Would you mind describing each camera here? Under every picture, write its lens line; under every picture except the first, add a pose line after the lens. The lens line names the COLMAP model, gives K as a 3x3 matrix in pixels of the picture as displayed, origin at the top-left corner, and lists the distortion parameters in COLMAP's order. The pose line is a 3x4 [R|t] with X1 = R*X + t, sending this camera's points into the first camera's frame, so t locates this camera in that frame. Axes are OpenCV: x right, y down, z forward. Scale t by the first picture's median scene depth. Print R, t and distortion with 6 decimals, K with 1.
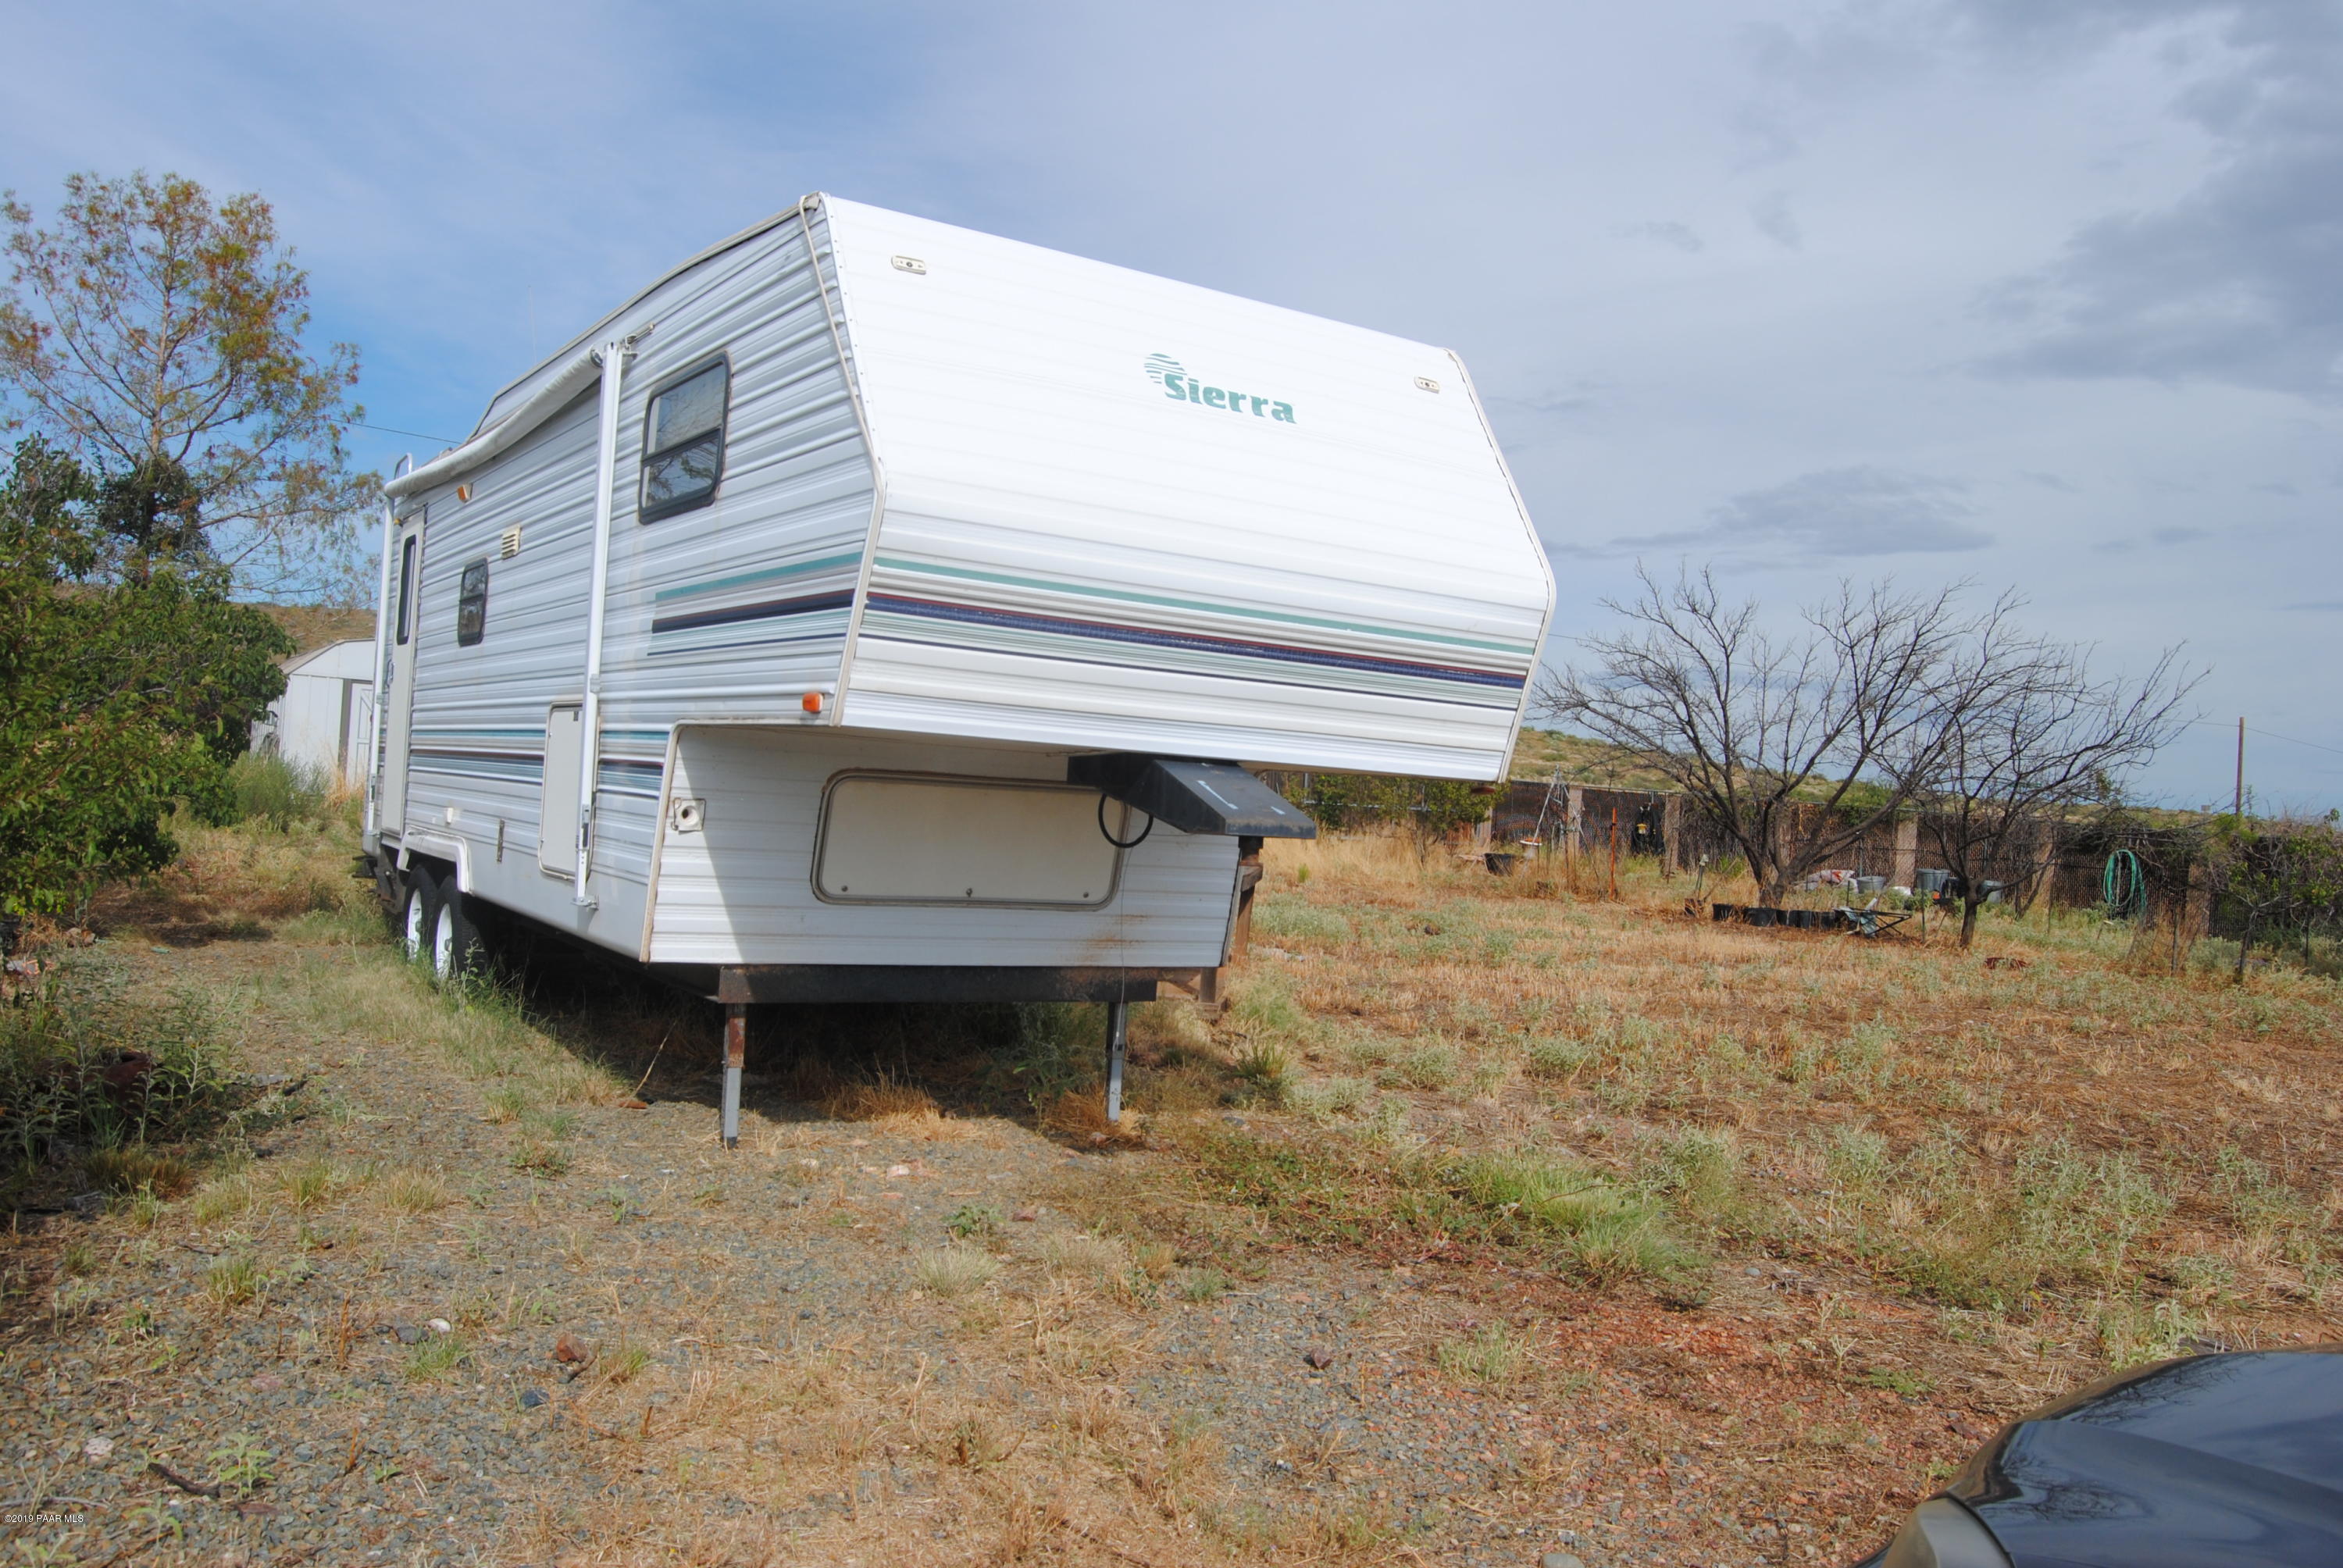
lens RADIAL K [[1850.3, 0, 1176.5], [0, 1850.3, 806.9], [0, 0, 1]] dist [-0.091673, 0.035946]
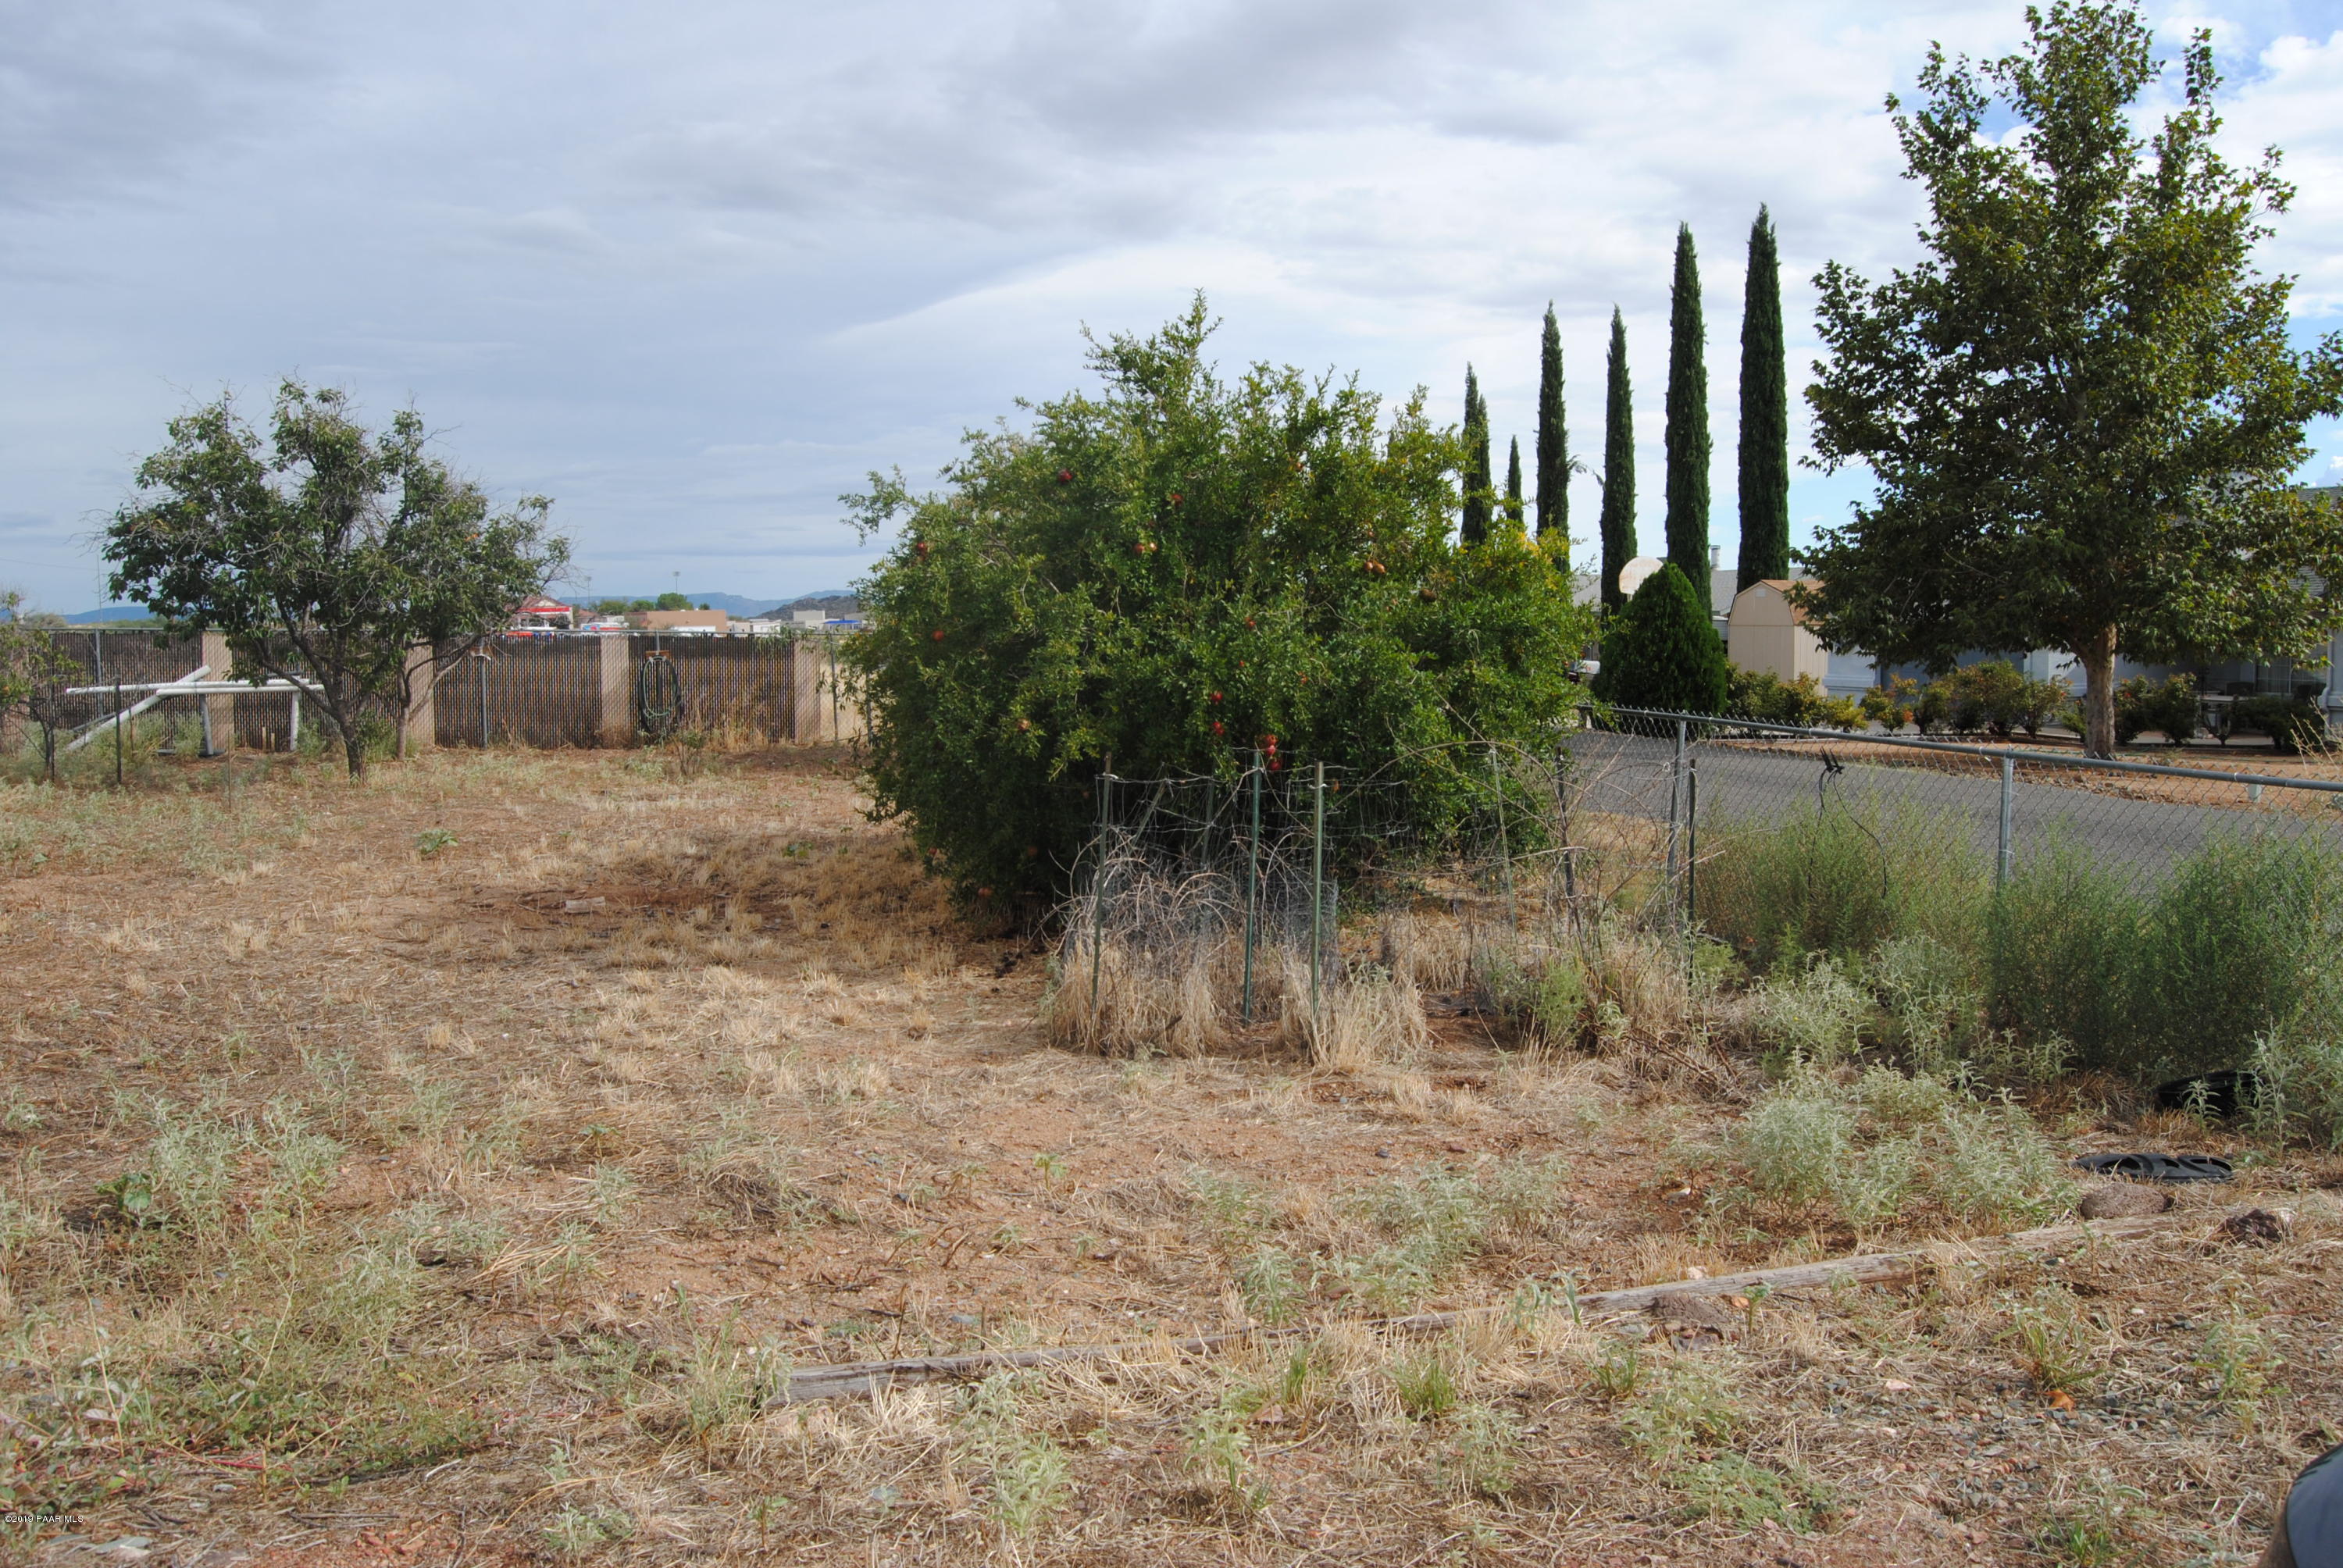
lens RADIAL K [[1850.3, 0, 1189.9], [0, 1850.3, 787.0], [0, 0, 1]] dist [-0.091673, 0.035946]
pose [[0.319658, -0.149078, 0.935732, -0.003174], [0.039905, 0.988788, 0.143899, -0.006413], [-0.946692, -0.008658, 0.322023, 0.146297]]
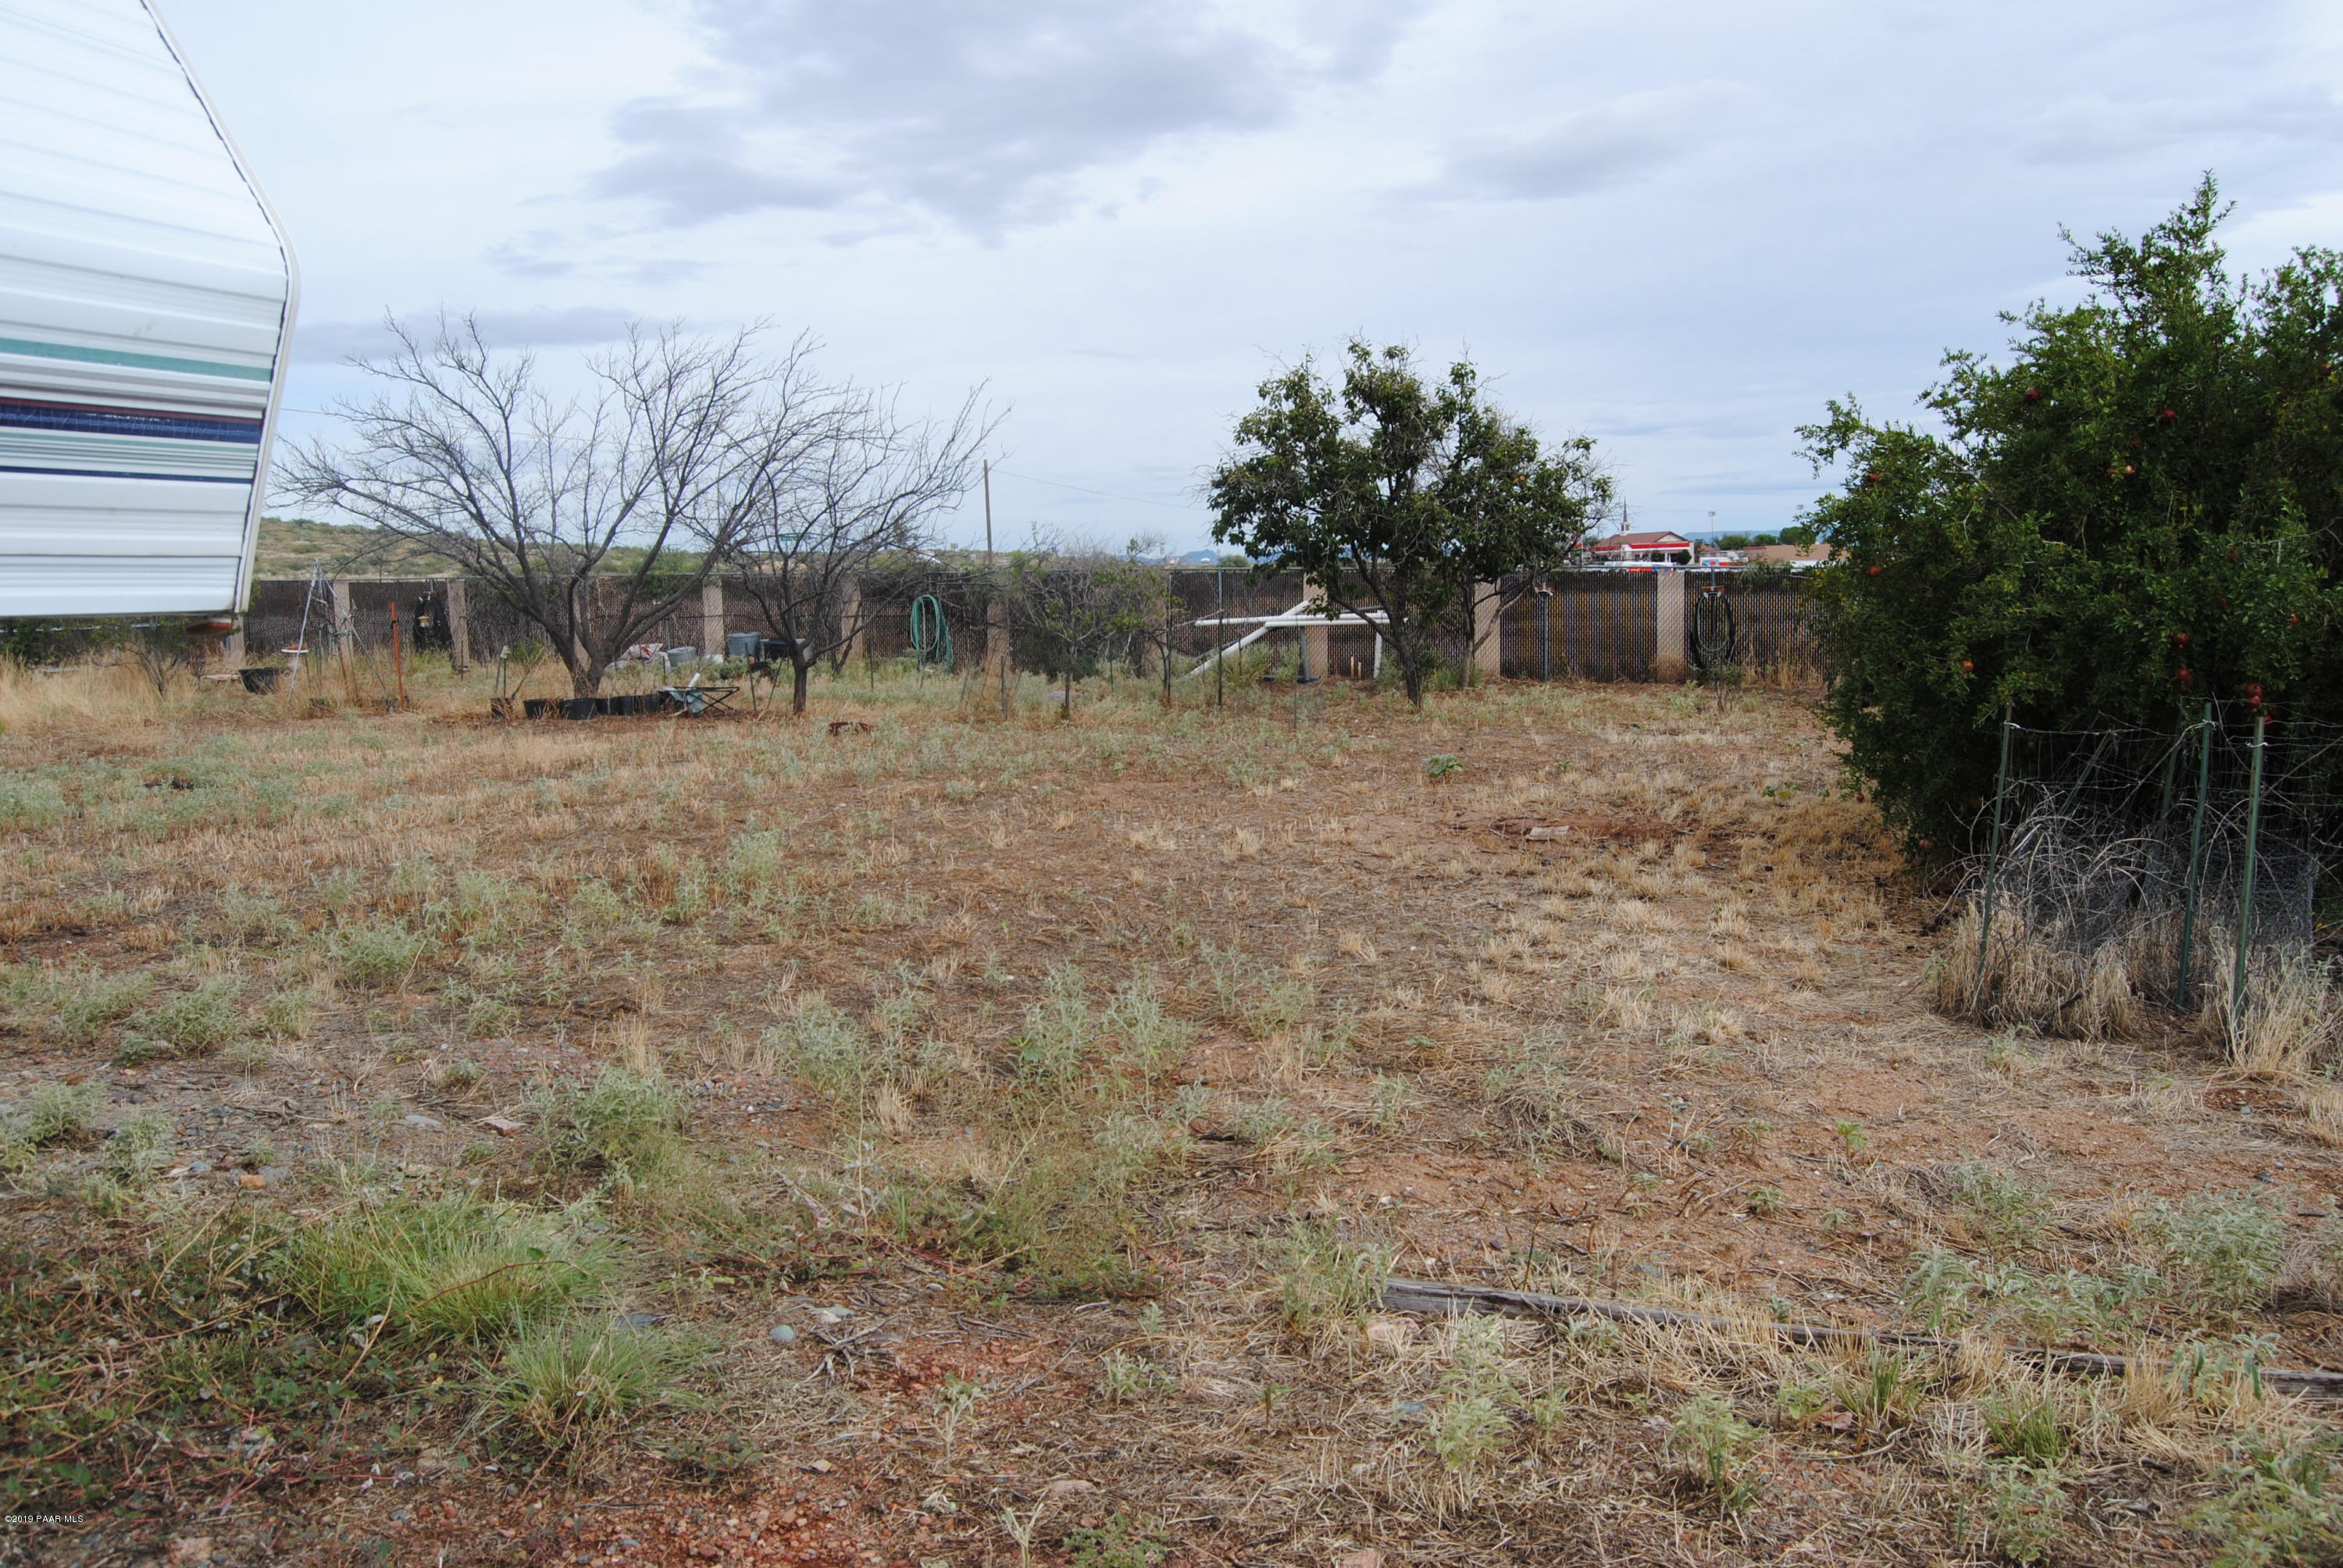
lens RADIAL K [[1850.3, 0, 1200.6], [0, 1850.3, 777.0], [0, 0, 1]] dist [-0.091673, 0.035946]
pose [[0.789177, -0.148915, 0.595839, 0.020460], [0.083346, 0.987152, 0.136323, -0.004352], [-0.608484, -0.057922, 0.791450, 0.109438]]
